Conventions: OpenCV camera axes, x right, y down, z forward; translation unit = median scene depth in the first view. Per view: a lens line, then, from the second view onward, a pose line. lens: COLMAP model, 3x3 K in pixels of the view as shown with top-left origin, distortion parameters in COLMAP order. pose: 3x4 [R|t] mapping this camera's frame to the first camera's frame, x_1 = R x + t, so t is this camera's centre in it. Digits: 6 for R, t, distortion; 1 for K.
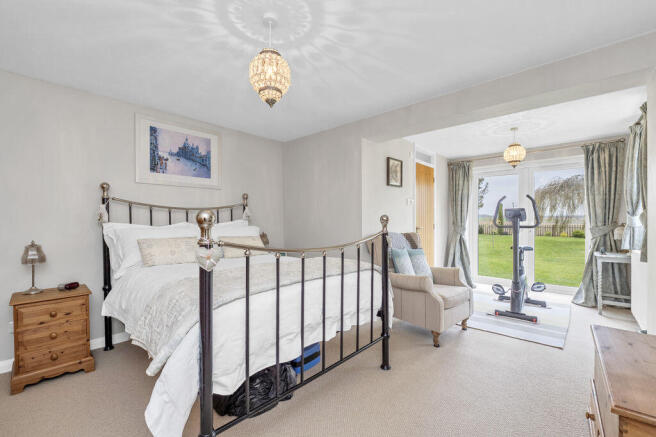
lens RADIAL K [[269.3, 0, 332.3], [0, 269.3, 220.1], [0, 0, 1]] dist [-0.014049, -0.001857]
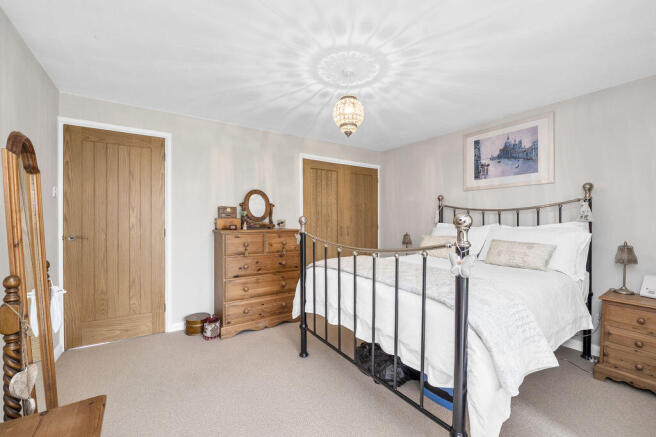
lens RADIAL K [[269.3, 0, 331.5], [0, 269.3, 221.7], [0, 0, 1]] dist [-0.014049, -0.001857]
pose [[-0.242323, 0.005519, -0.970180, 0.569570], [-0.005362, 0.999961, 0.007028, -0.004271], [0.970181, 0.006906, -0.242284, 0.646901]]
